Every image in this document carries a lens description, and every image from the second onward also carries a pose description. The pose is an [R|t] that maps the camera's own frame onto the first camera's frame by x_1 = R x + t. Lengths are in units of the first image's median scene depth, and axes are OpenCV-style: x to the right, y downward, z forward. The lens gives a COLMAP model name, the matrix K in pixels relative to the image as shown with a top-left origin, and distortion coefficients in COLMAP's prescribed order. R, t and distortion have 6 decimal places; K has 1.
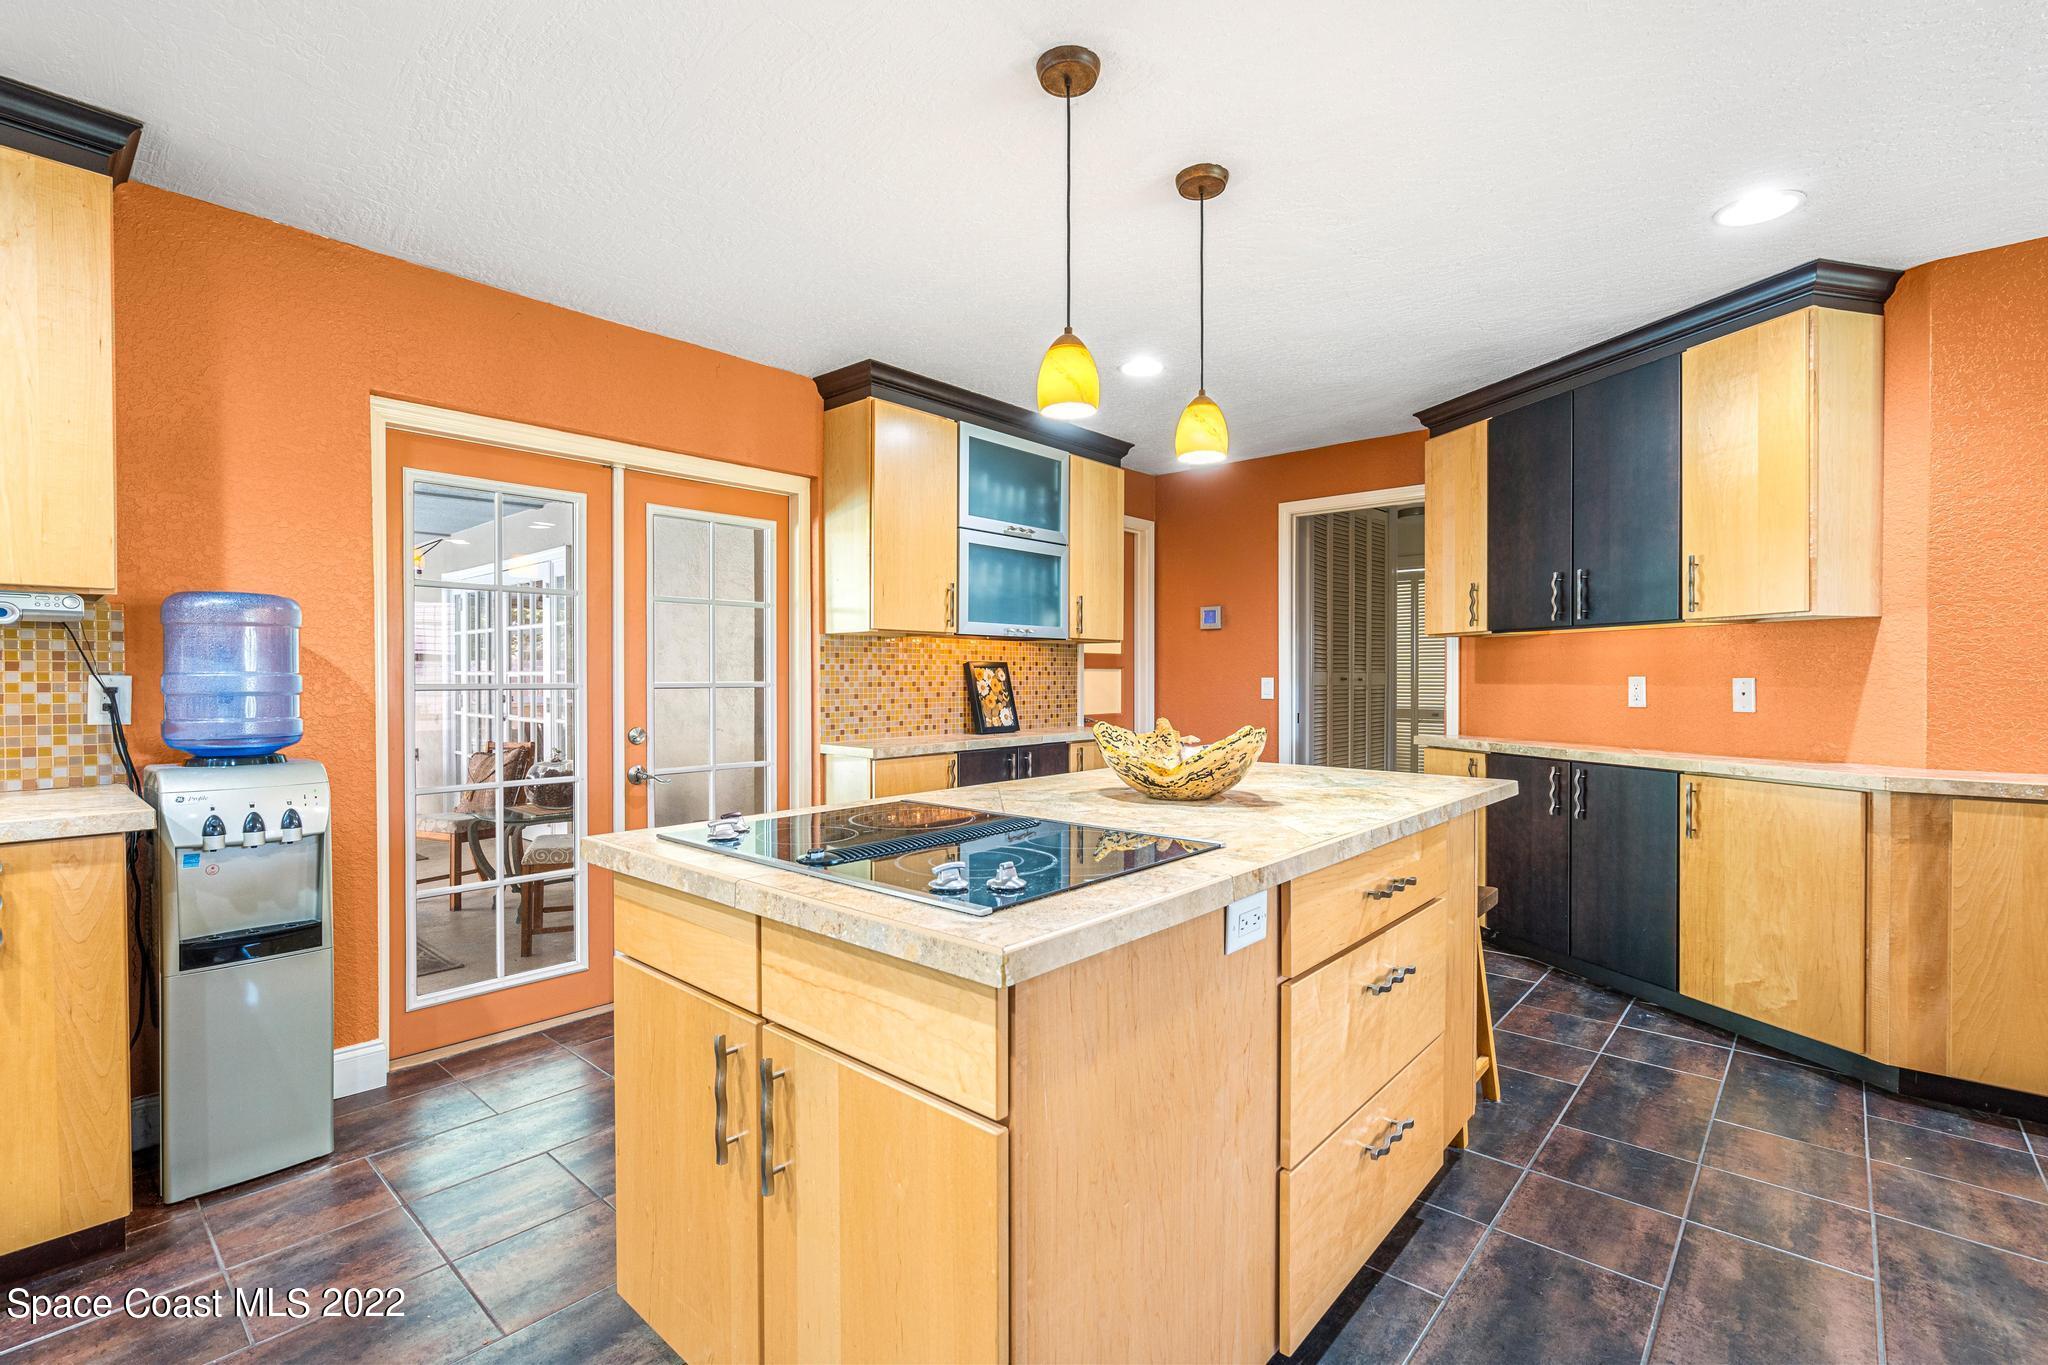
lens RADIAL K [[916.2, 0, 1024.6], [0, 916.2, 685.7], [0, 0, 1]] dist [-0.006738, 0.001397]
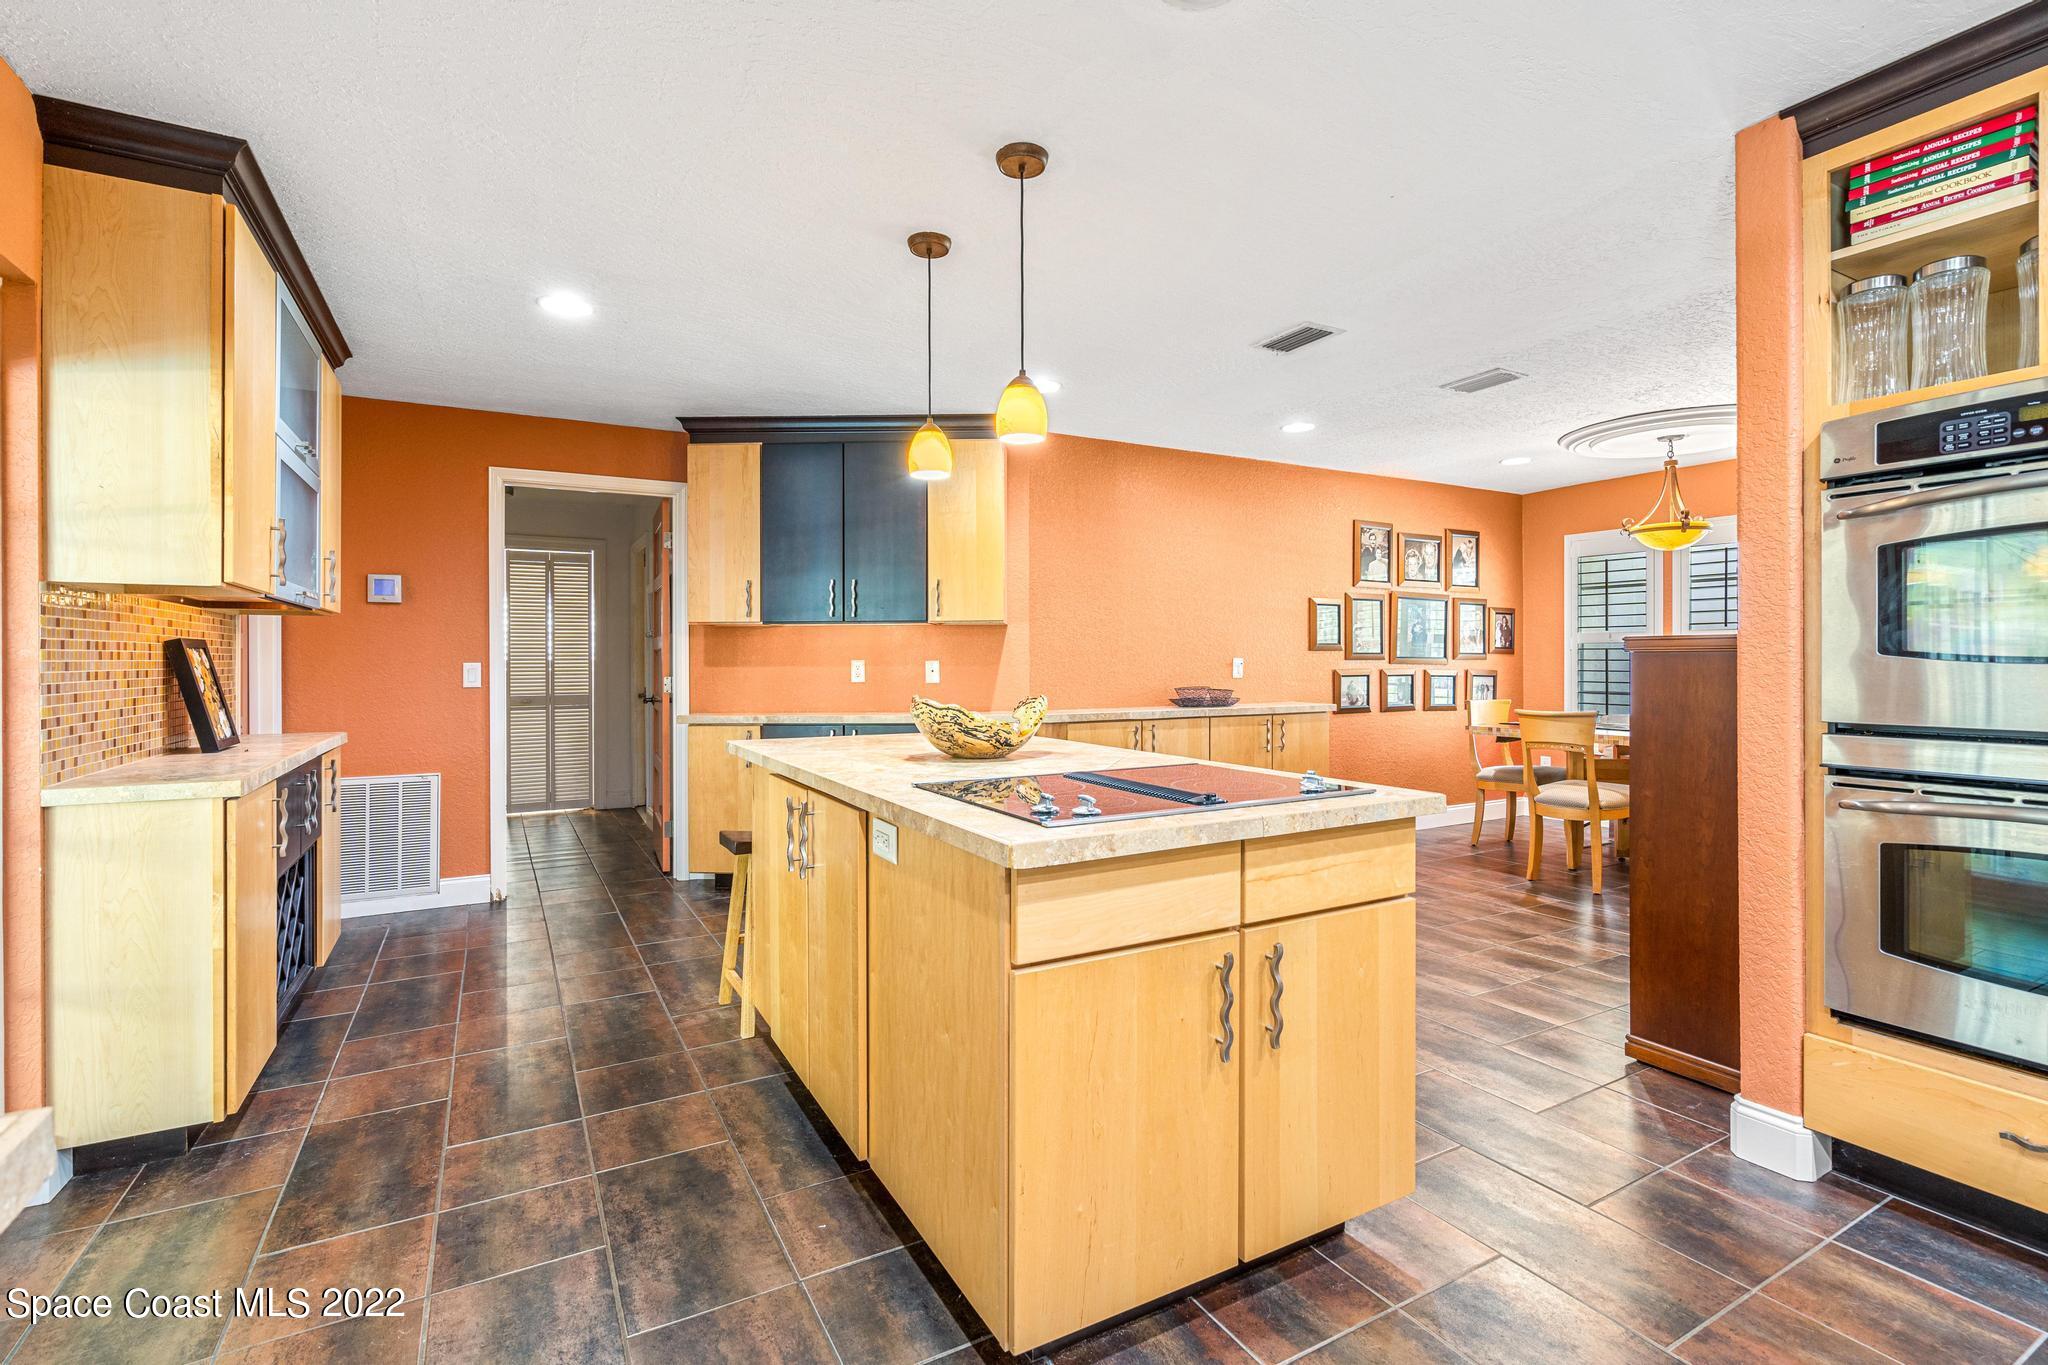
lens RADIAL K [[916.2, 0, 1016.2], [0, 916.2, 662.7], [0, 0, 1]] dist [-0.006738, 0.001397]
pose [[0.329760, -0.003316, 0.944059, -0.604181], [0.013885, 0.999903, -0.001337, -0.000777], [-0.943963, 0.013549, 0.329774, 0.335305]]
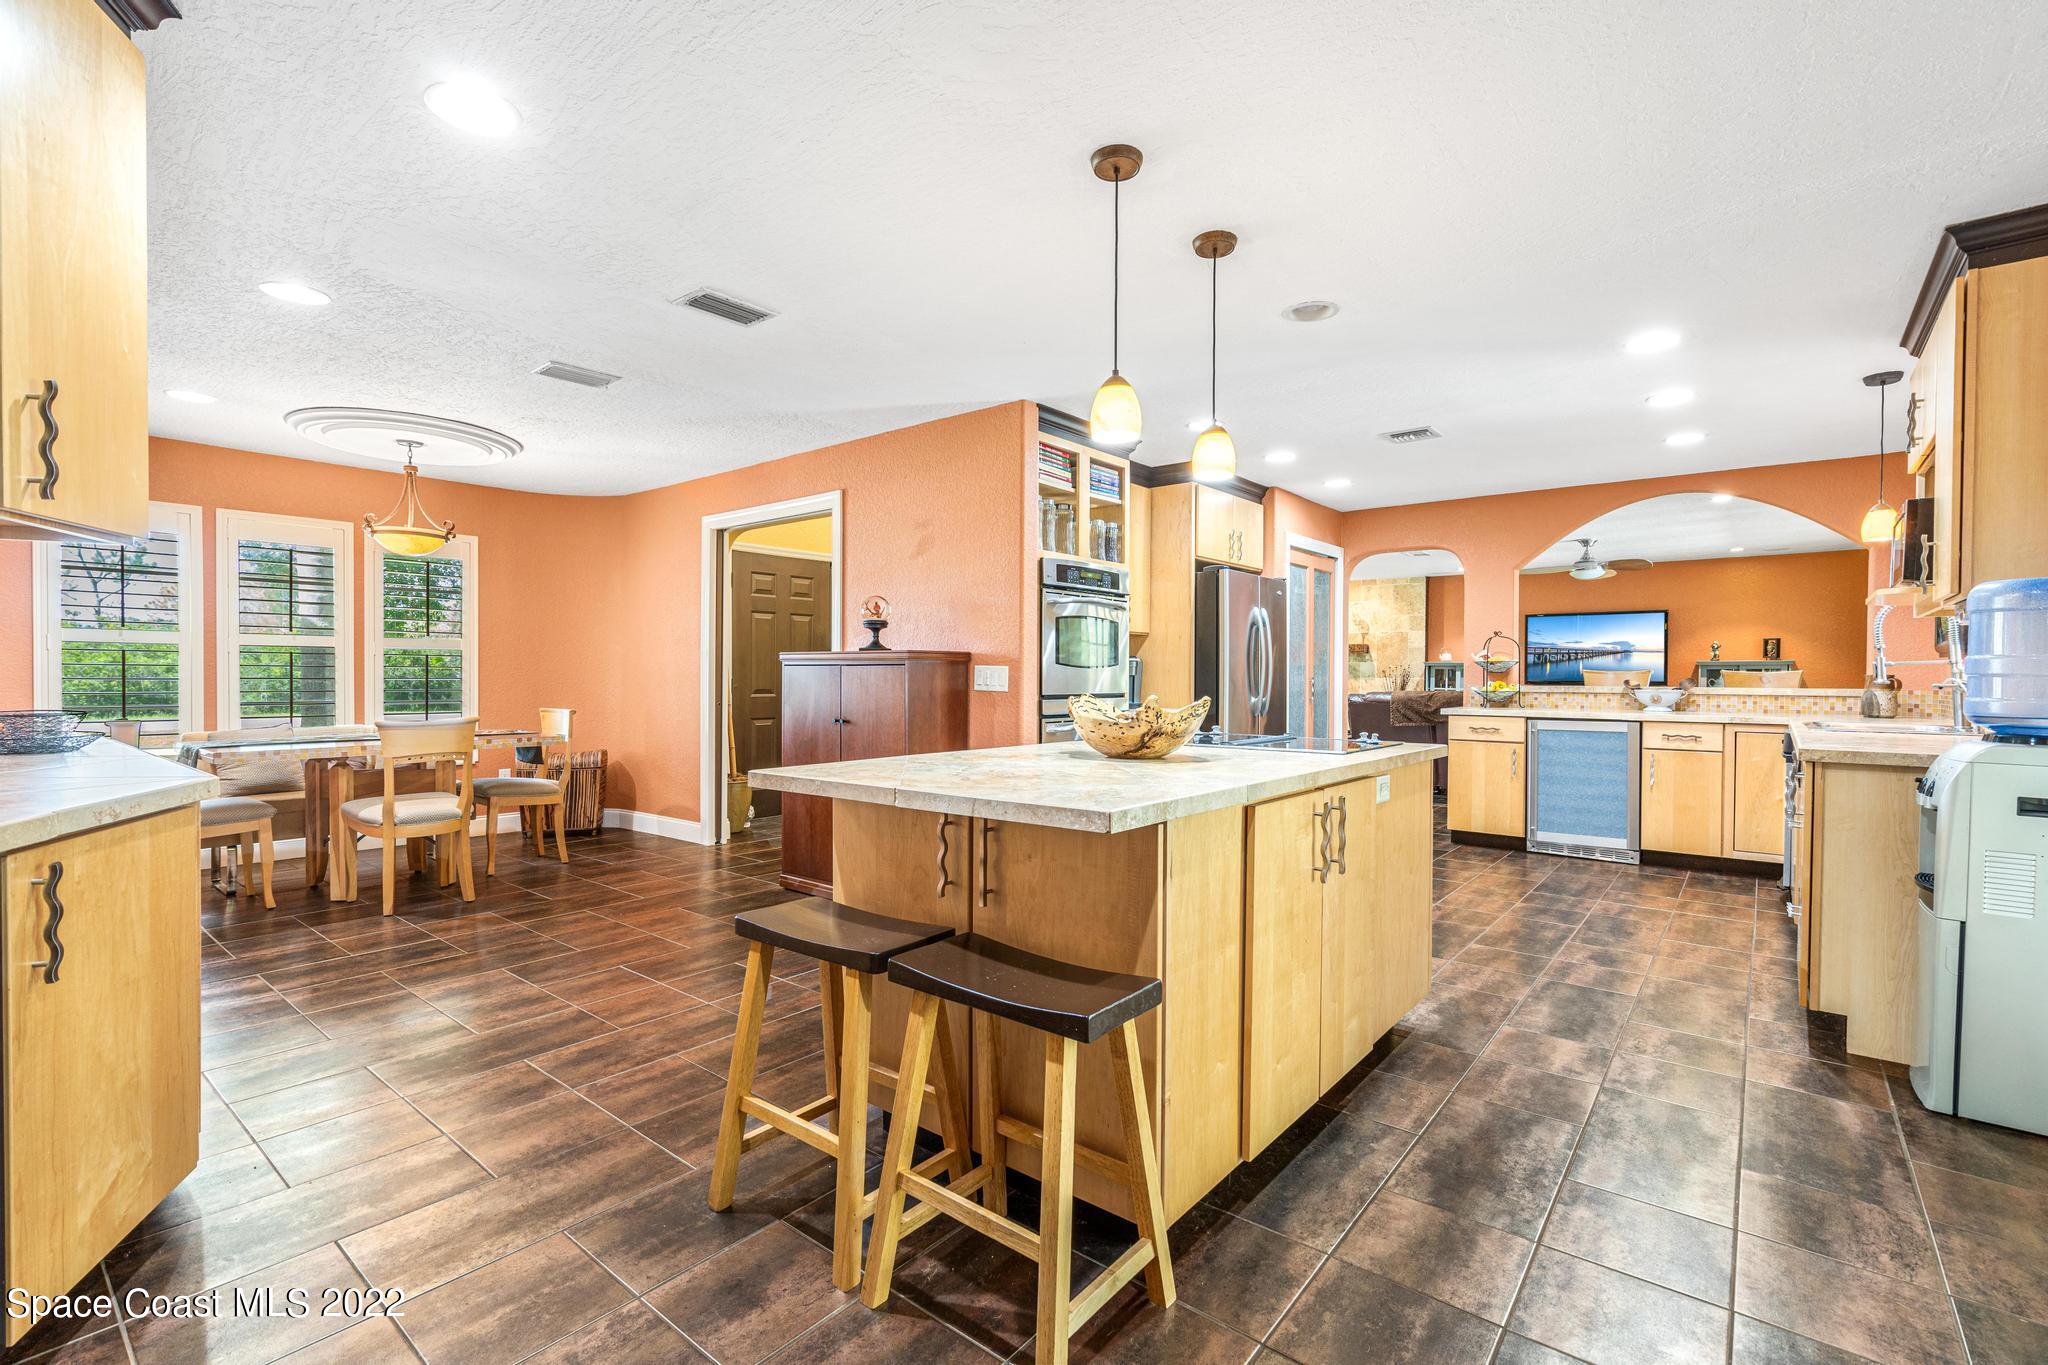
lens RADIAL K [[916.2, 0, 1018.0], [0, 916.2, 687.3], [0, 0, 1]] dist [-0.006738, 0.001397]
pose [[-0.999274, -0.003678, -0.037911, 0.227317], [-0.004651, 0.999661, 0.025602, 0.000746], [0.037804, 0.025760, -0.998953, 1.348310]]
